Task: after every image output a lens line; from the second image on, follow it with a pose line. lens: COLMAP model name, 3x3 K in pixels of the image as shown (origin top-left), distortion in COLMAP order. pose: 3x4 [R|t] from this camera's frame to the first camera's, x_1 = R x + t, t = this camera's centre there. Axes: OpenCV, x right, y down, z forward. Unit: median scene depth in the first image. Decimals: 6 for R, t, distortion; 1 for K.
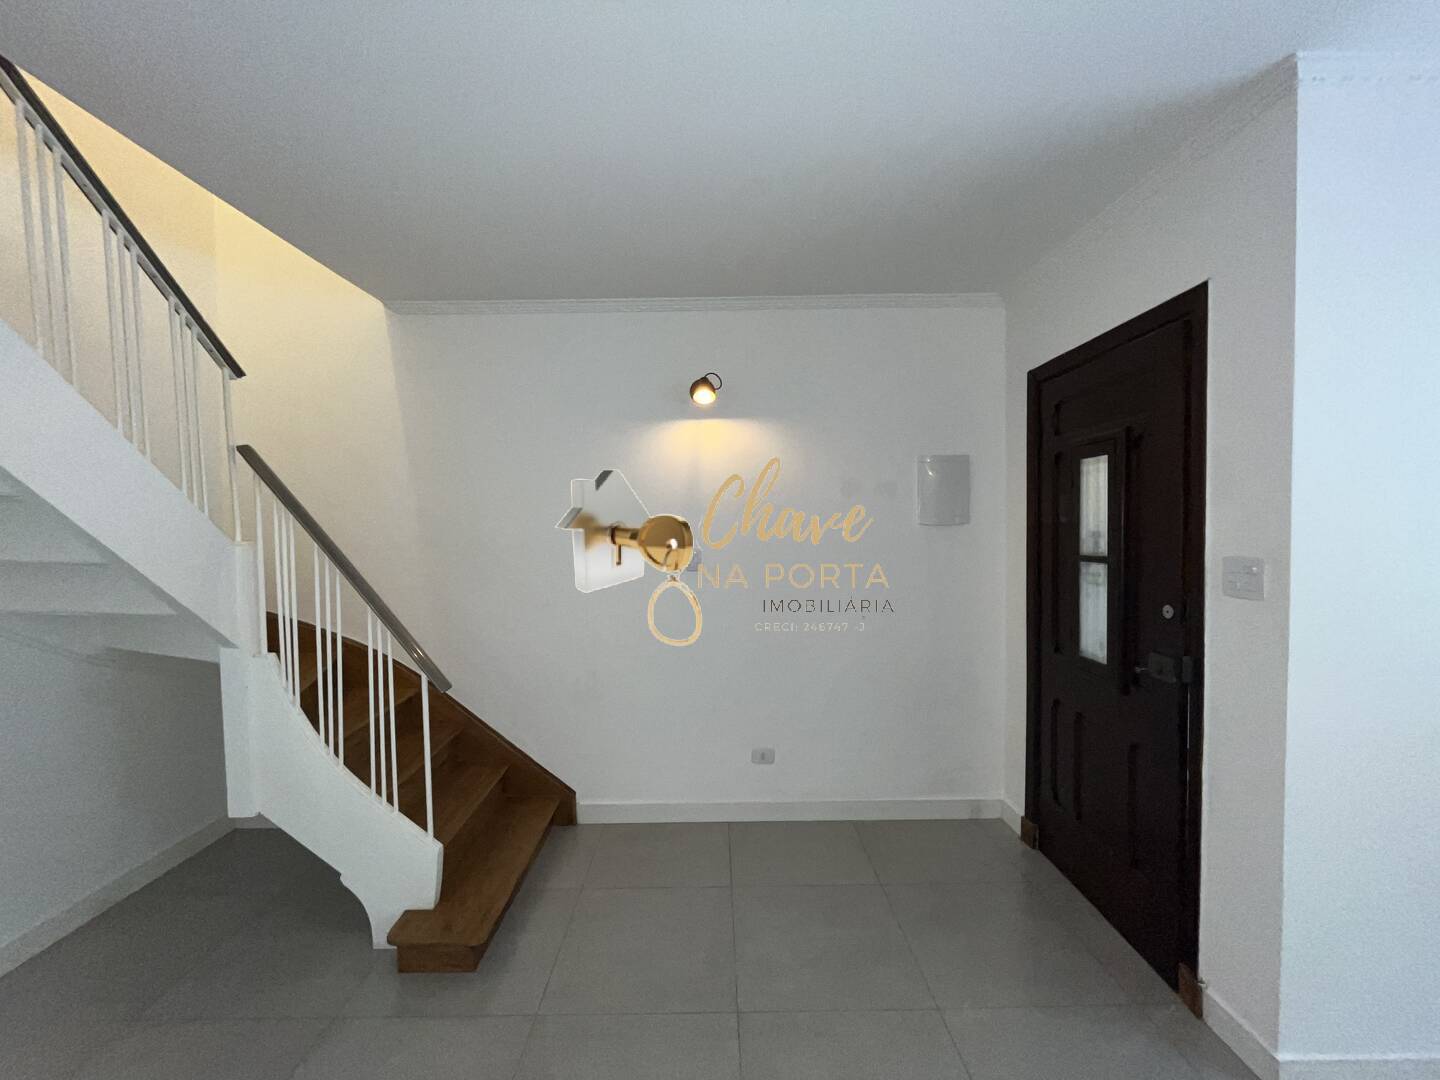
lens RADIAL K [[578.1, 0, 721.8], [0, 578.1, 546.6], [0, 0, 1]] dist [-0.004048, -0.000434]
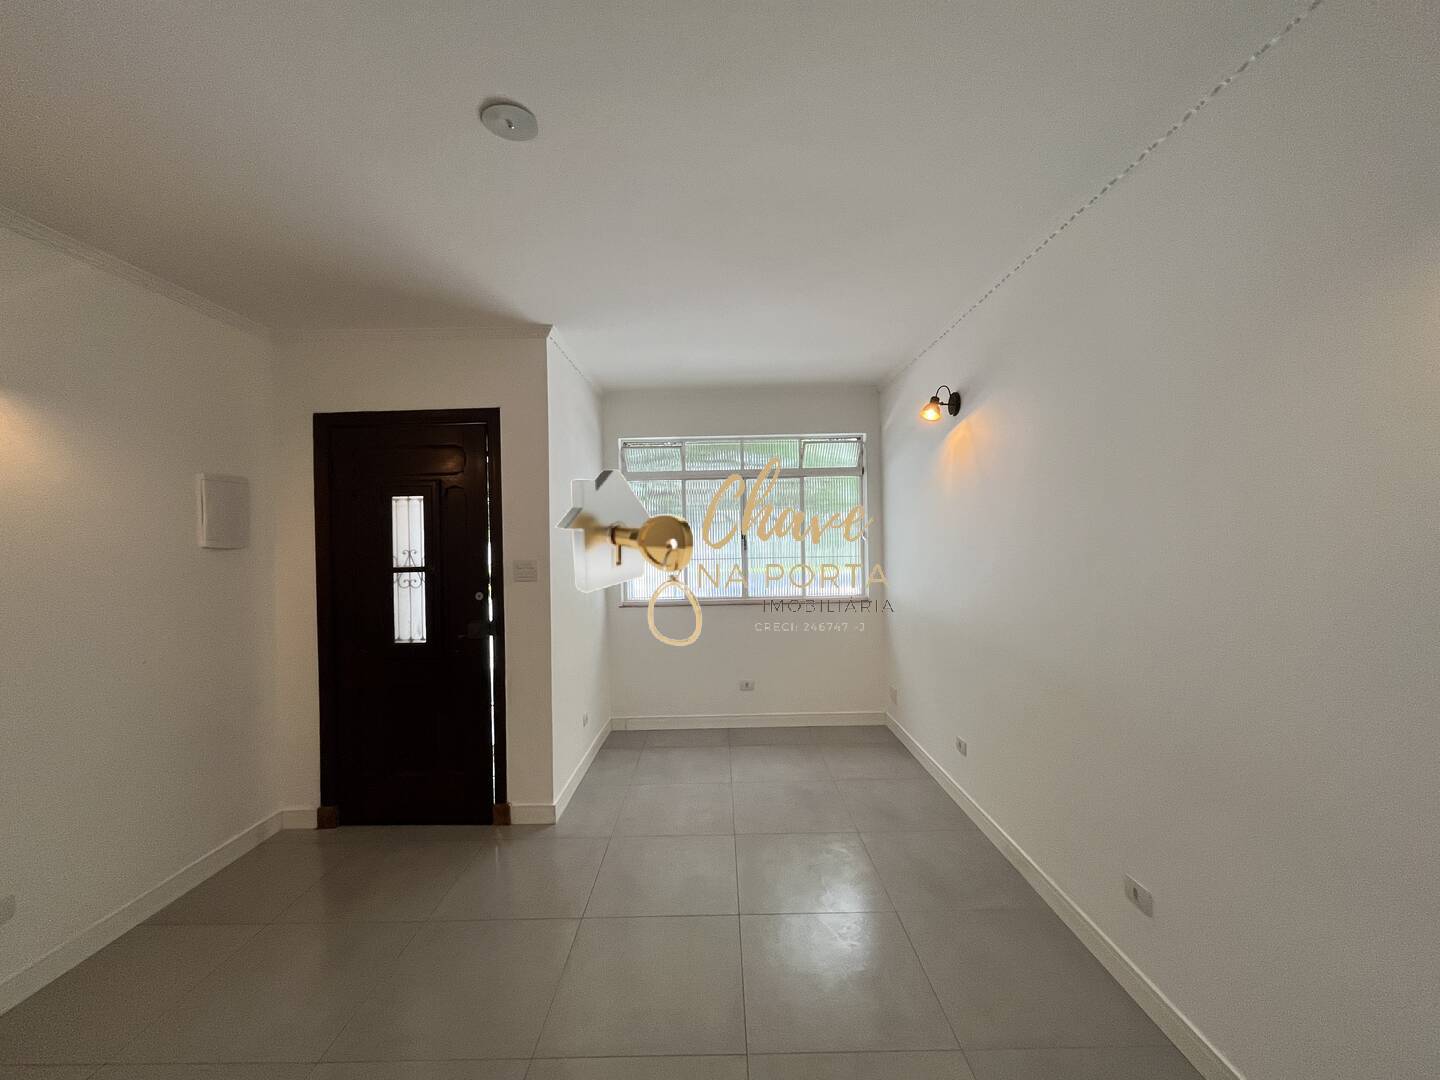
lens RADIAL K [[578.1, 0, 721.0], [0, 578.1, 538.3], [0, 0, 1]] dist [-0.004048, -0.000434]
pose [[-0.002301, 0.013660, 0.999904, -0.583558], [0.052818, 0.998513, -0.013519, 0.003290], [-0.998601, 0.052782, -0.003019, 0.191408]]
